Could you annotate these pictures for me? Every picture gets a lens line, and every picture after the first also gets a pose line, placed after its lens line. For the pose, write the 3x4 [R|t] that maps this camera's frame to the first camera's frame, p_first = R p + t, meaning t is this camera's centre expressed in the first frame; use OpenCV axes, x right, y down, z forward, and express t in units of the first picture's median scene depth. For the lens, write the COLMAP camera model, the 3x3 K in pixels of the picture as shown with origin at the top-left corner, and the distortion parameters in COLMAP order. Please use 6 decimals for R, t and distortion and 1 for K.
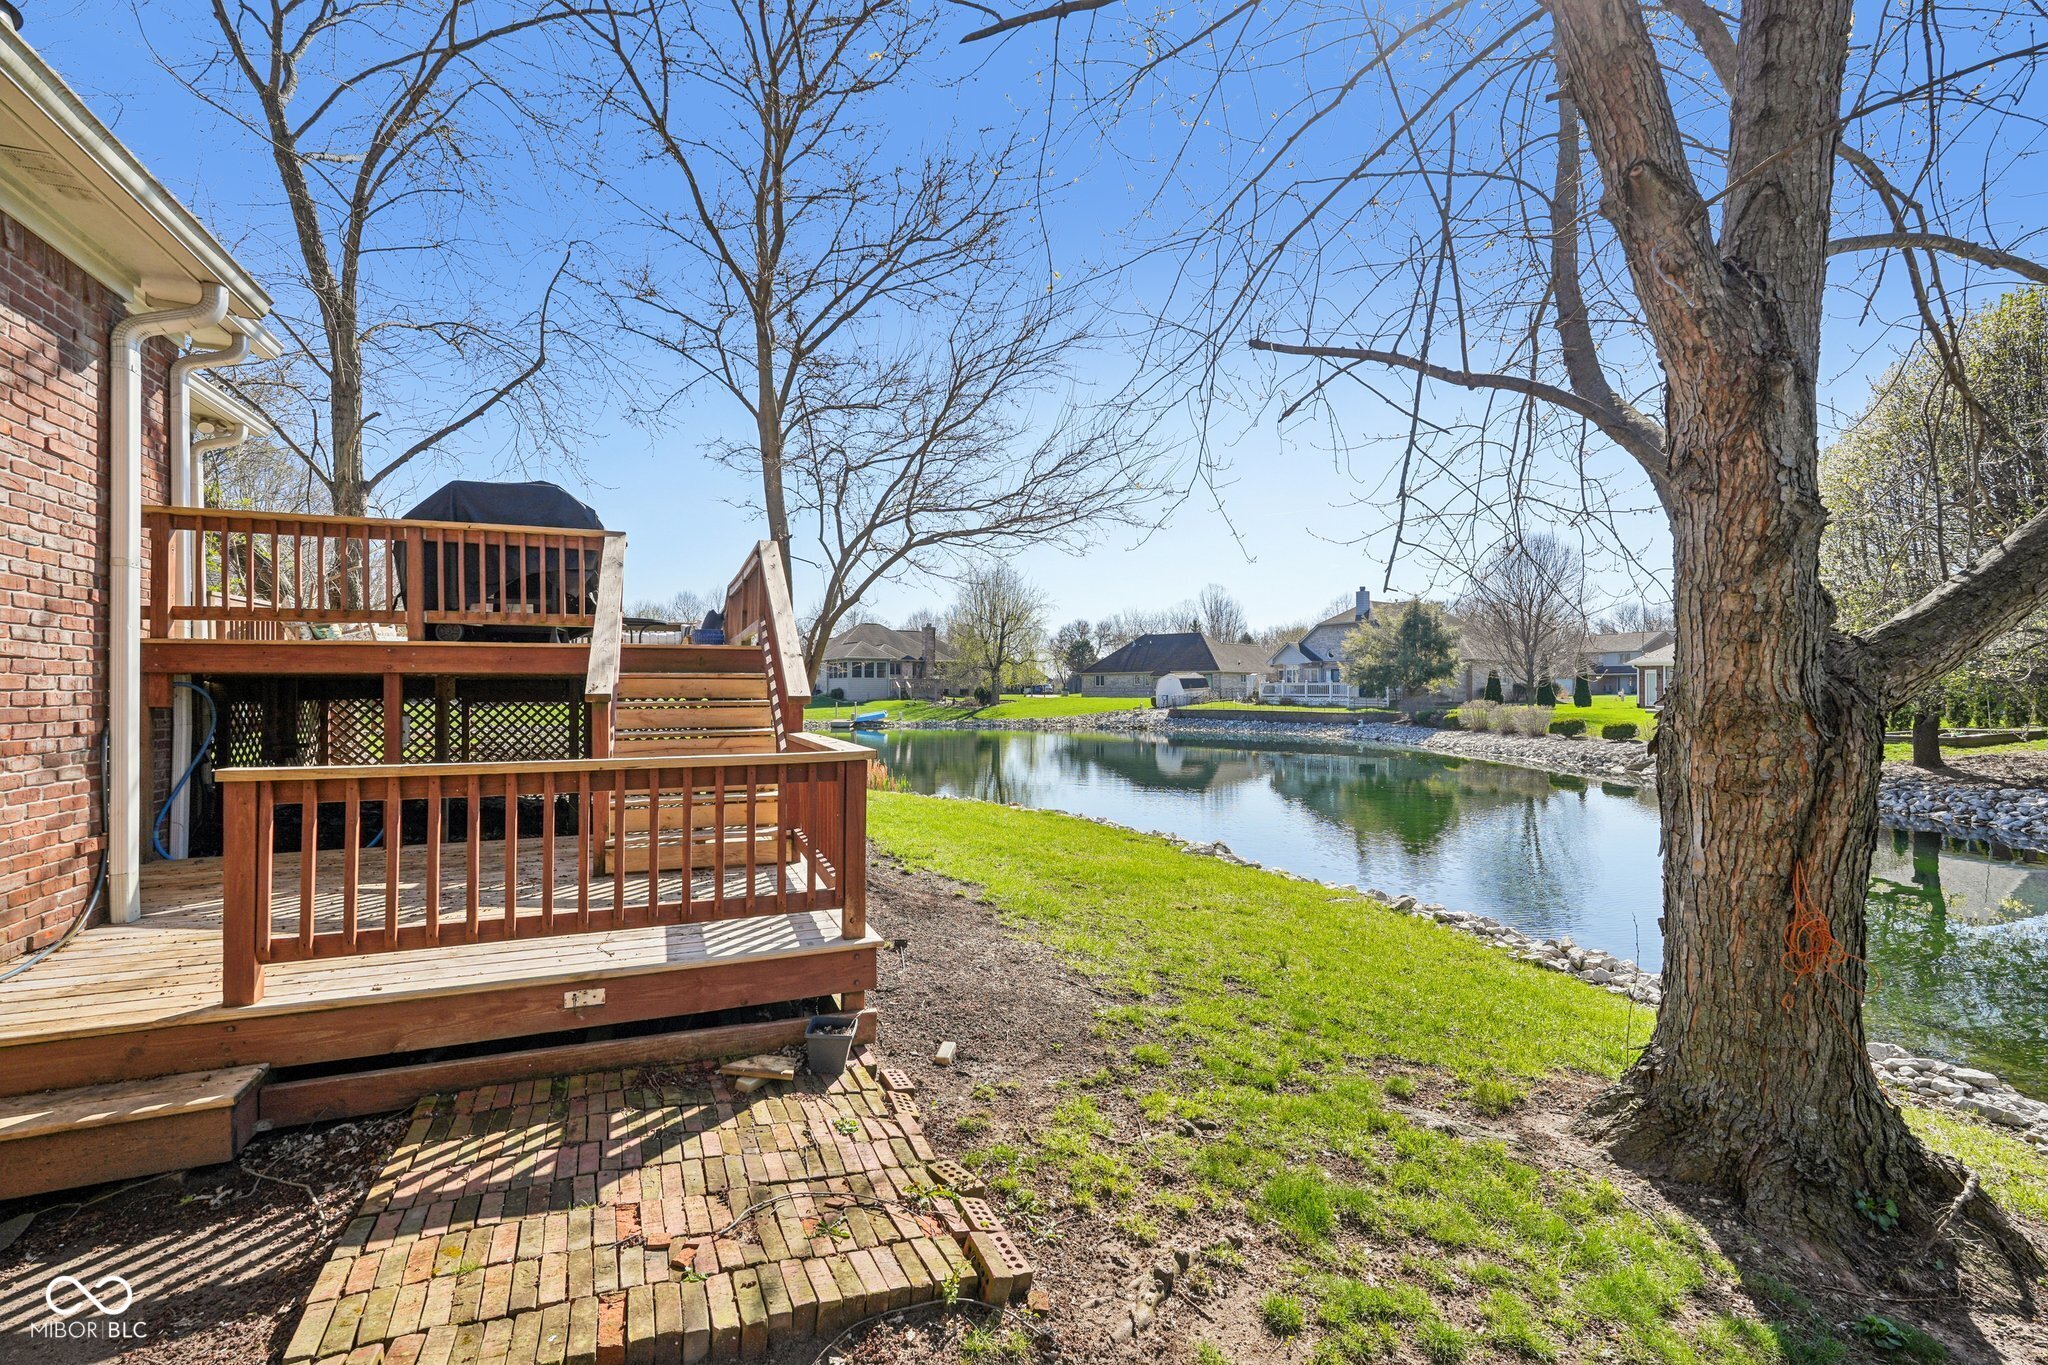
lens RADIAL K [[915.2, 0, 1061.7], [0, 915.2, 729.1], [0, 0, 1]] dist [-0.001724, -0.000232]
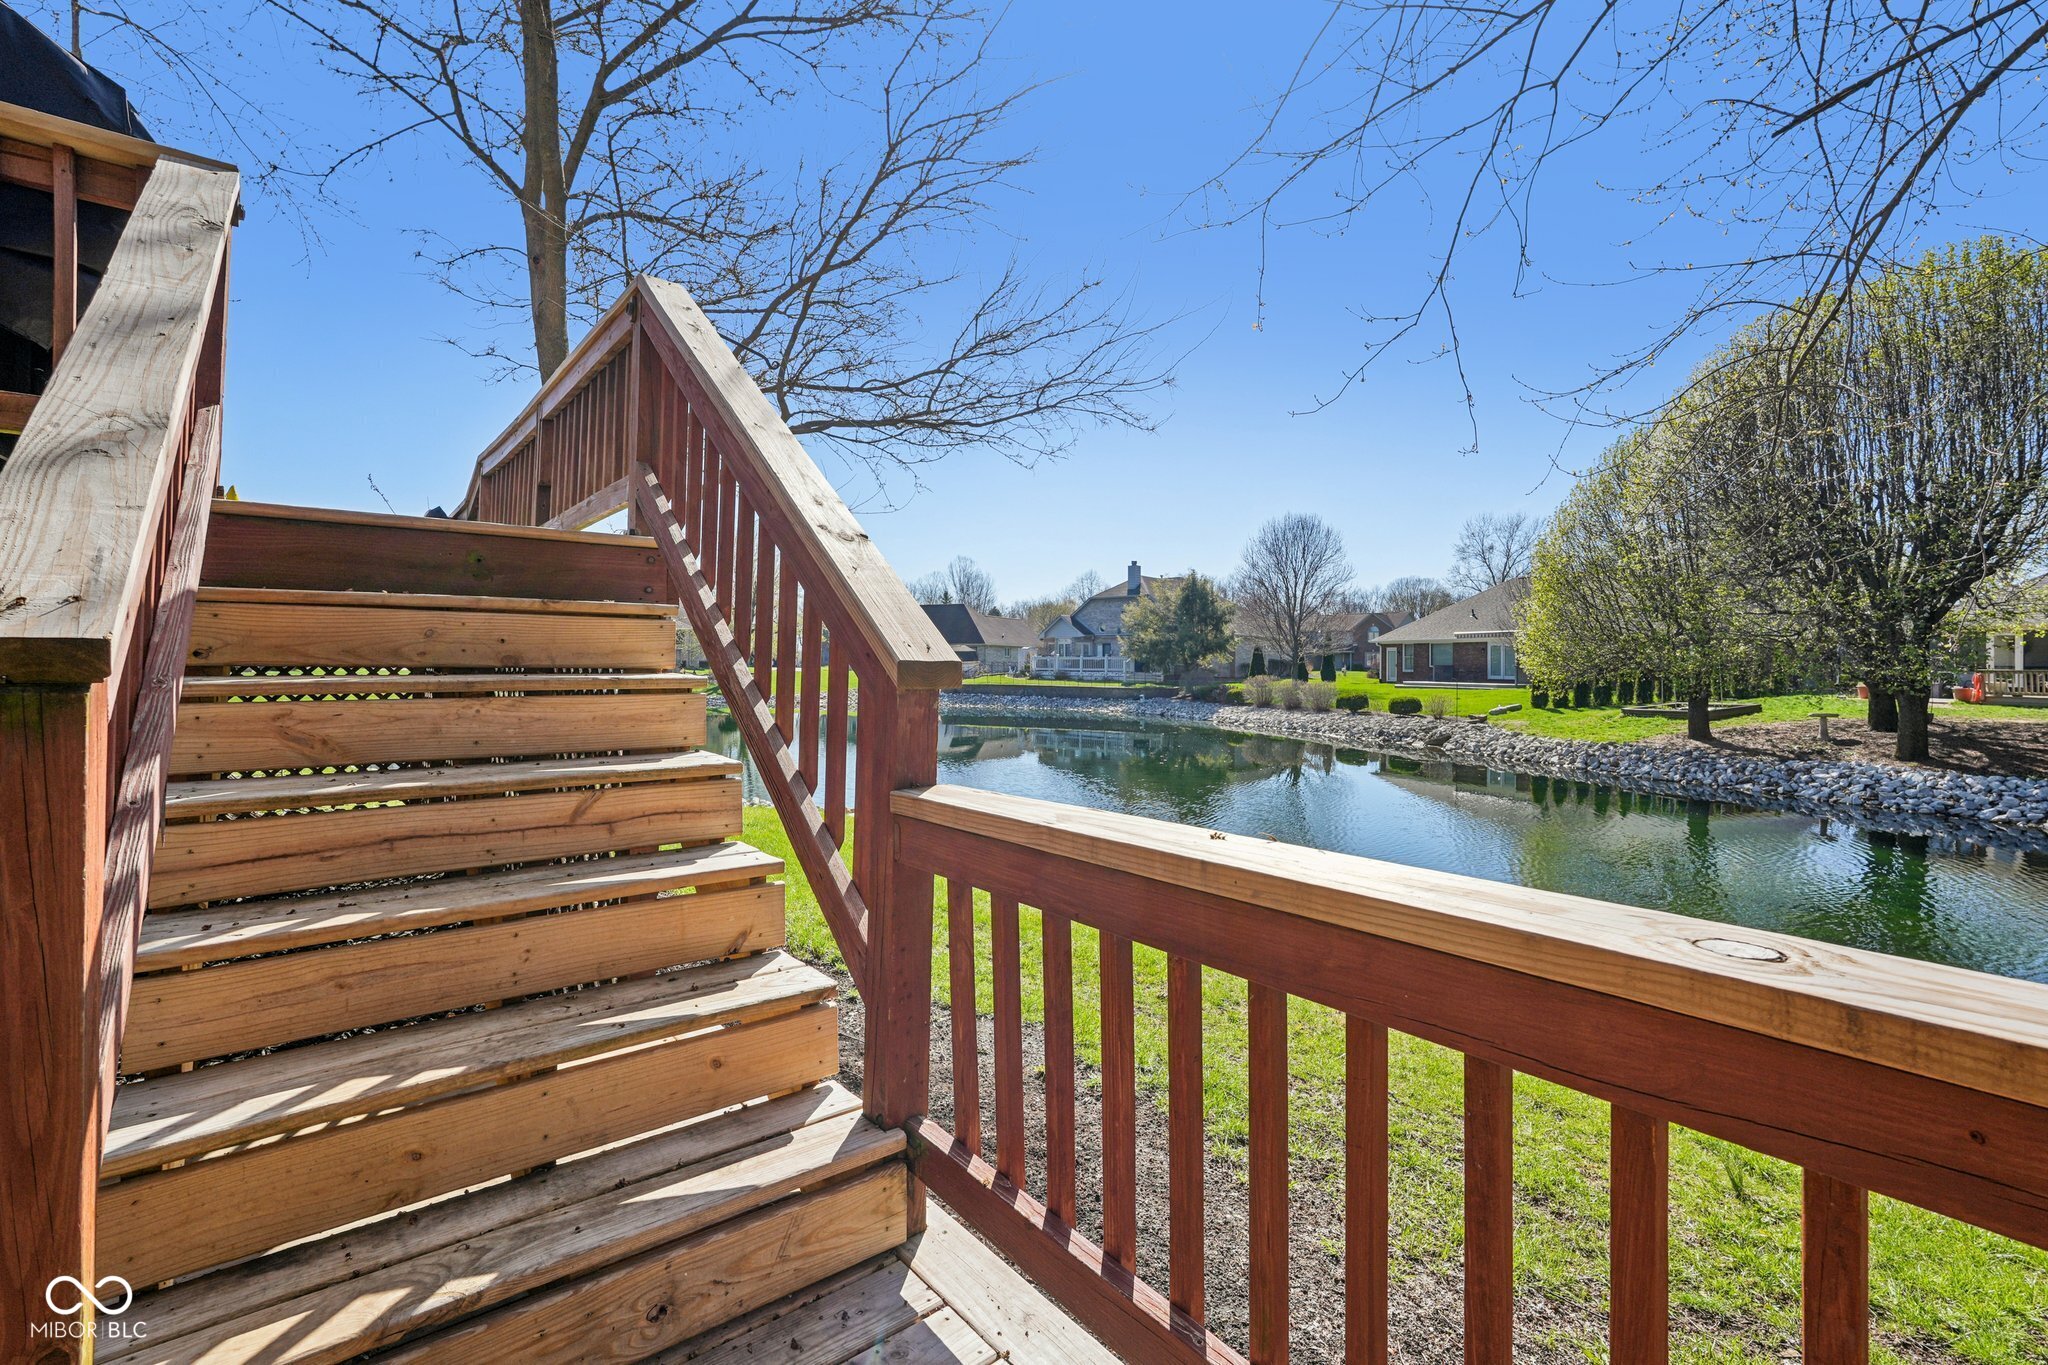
lens RADIAL K [[896.7, 0, 1020.9], [0, 896.7, 682.8], [0, 0, 1]] dist [-0.019030, 0.009227]
pose [[0.966227, 0.001420, 0.257688, -0.046162], [0.004145, 0.999770, -0.021053, -0.003338], [-0.257659, 0.021410, 0.965999, 0.100328]]
